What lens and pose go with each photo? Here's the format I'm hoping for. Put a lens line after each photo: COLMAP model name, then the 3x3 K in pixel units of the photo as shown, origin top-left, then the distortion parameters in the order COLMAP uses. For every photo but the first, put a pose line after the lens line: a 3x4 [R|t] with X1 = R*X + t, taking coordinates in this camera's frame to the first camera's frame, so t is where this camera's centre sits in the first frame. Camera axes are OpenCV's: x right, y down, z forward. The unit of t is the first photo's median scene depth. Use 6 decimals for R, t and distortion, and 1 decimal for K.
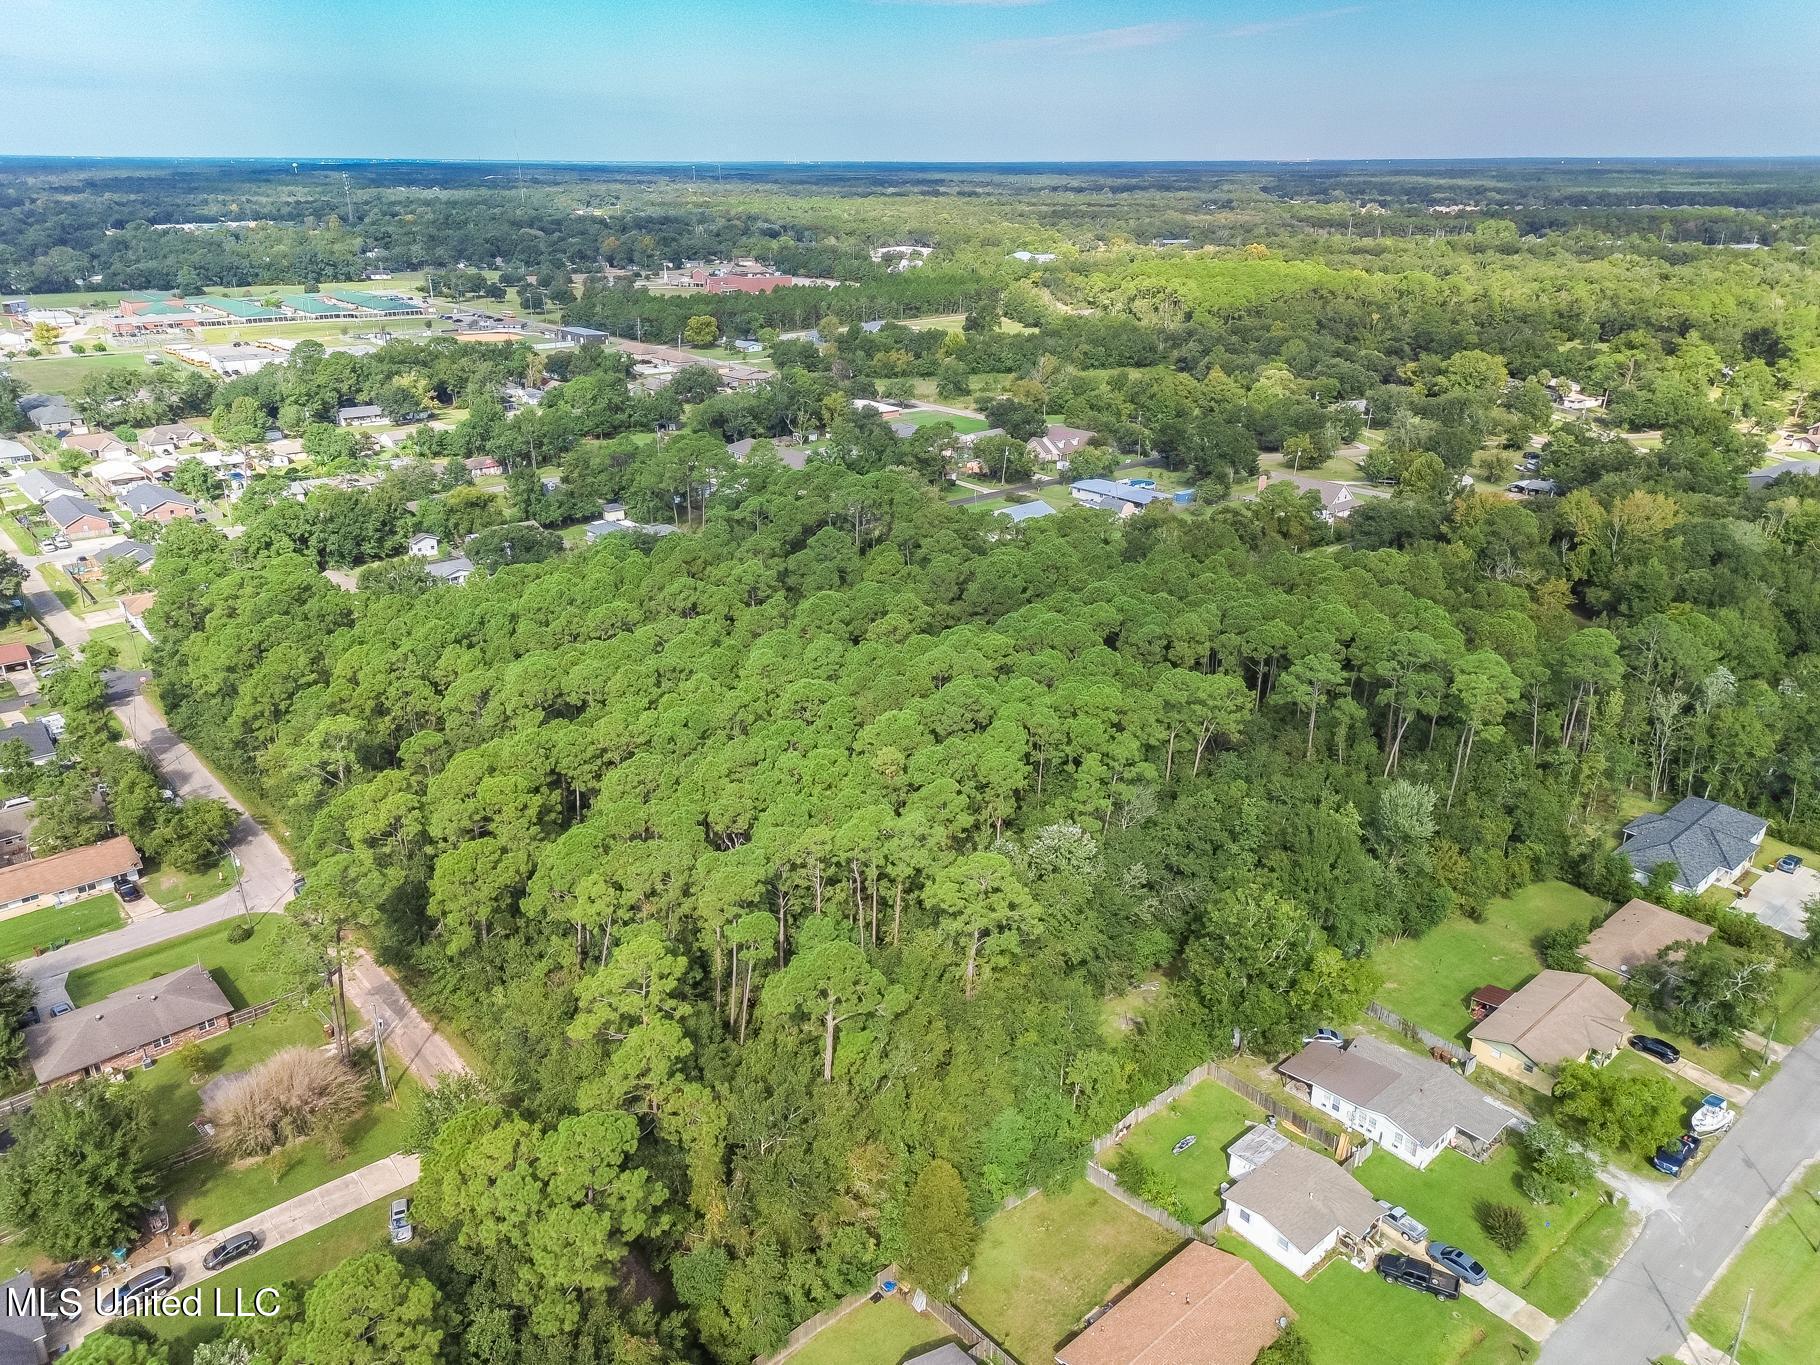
lens RADIAL K [[1278.1, 0, 932.7], [0, 1278.1, 682.1], [0, 0, 1]] dist [0.070001, -0.069518]
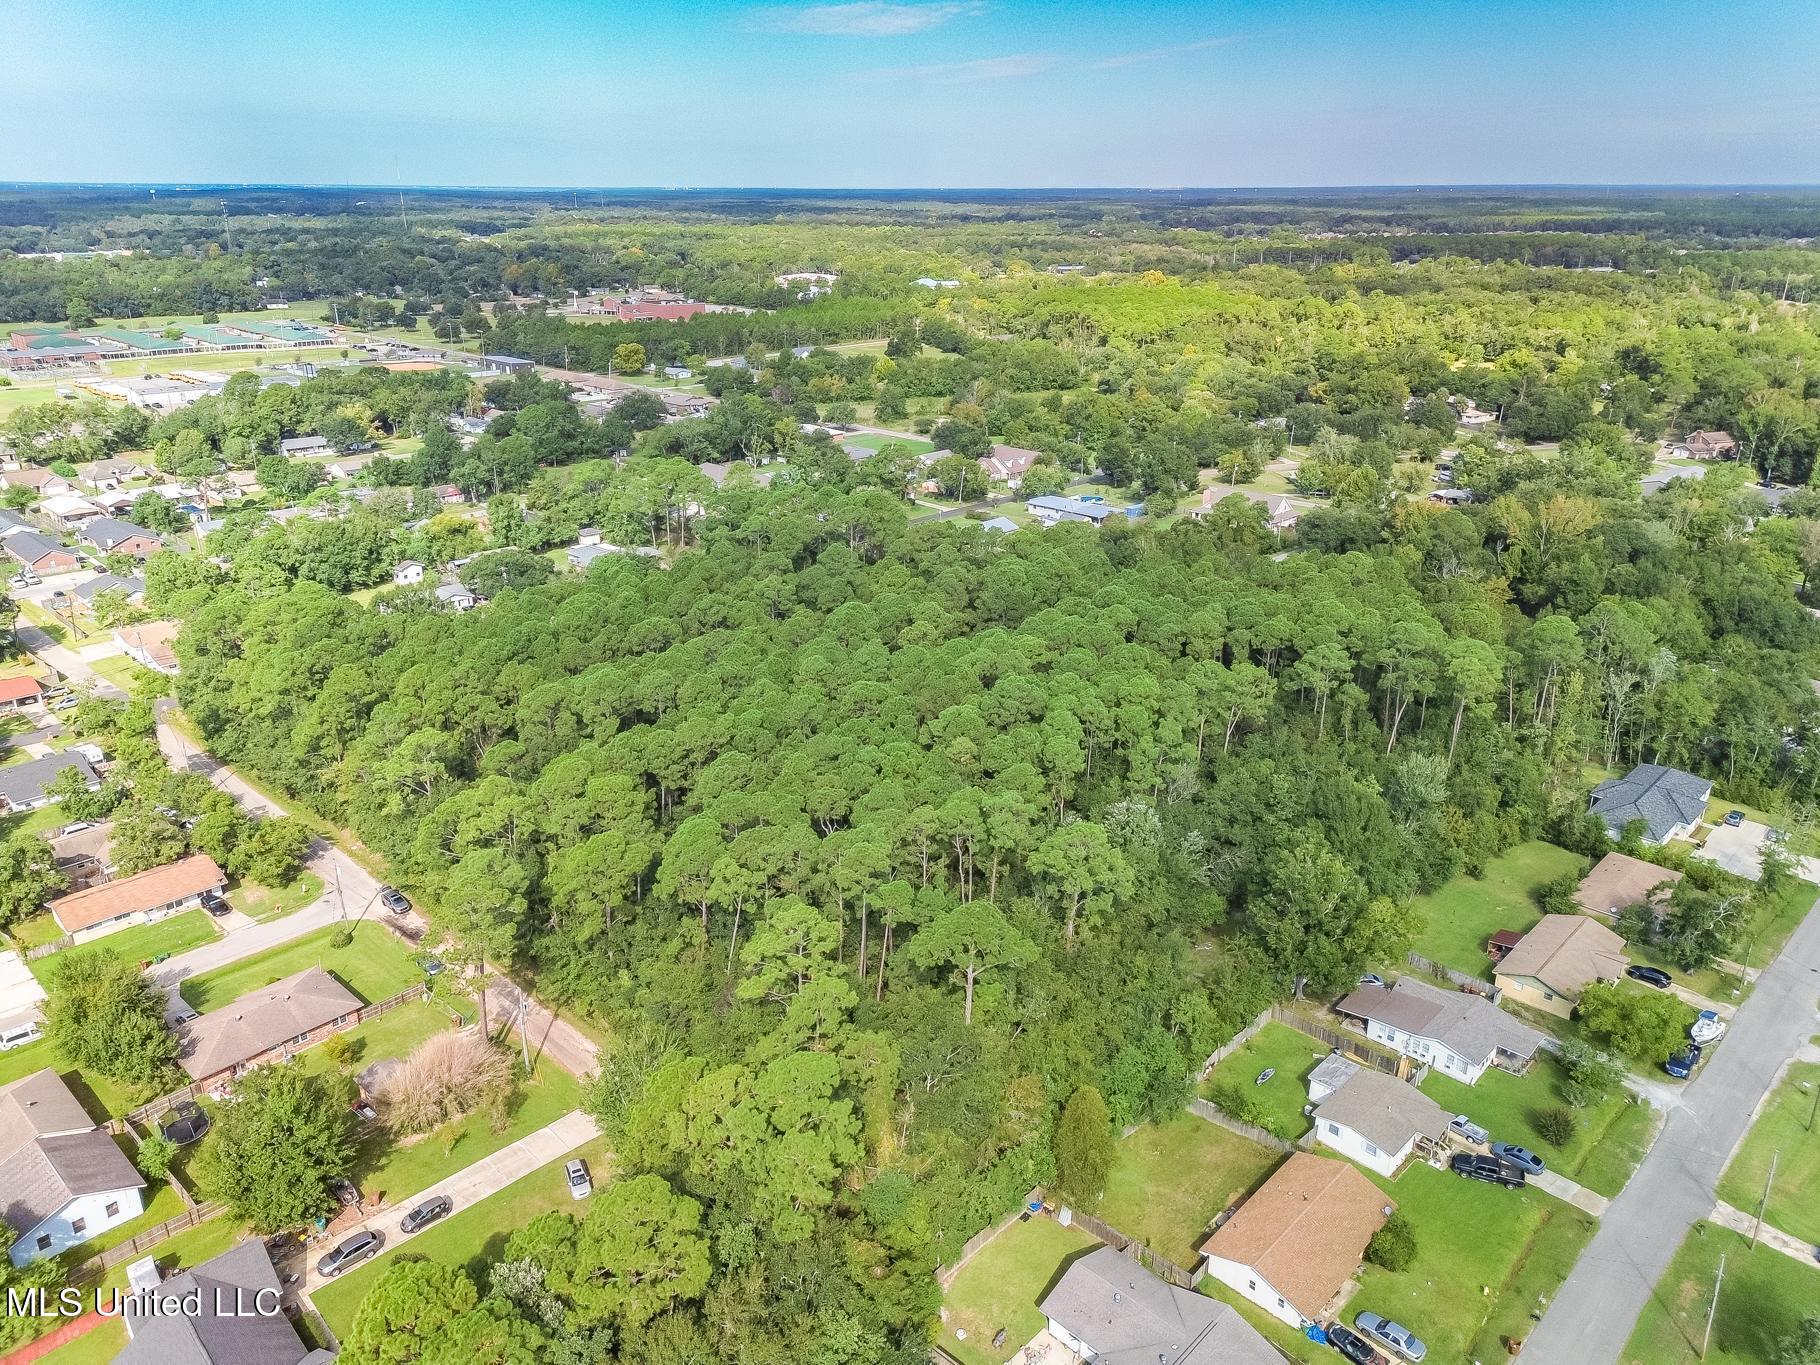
lens RADIAL K [[1278.1, 0, 932.7], [0, 1278.1, 682.1], [0, 0, 1]] dist [0.070001, -0.069518]
pose [[0.996226, -0.030604, 0.081219, -0.116450], [0.032039, 0.999352, -0.016422, 0.016380], [-0.080664, 0.018962, 0.996561, -0.068456]]
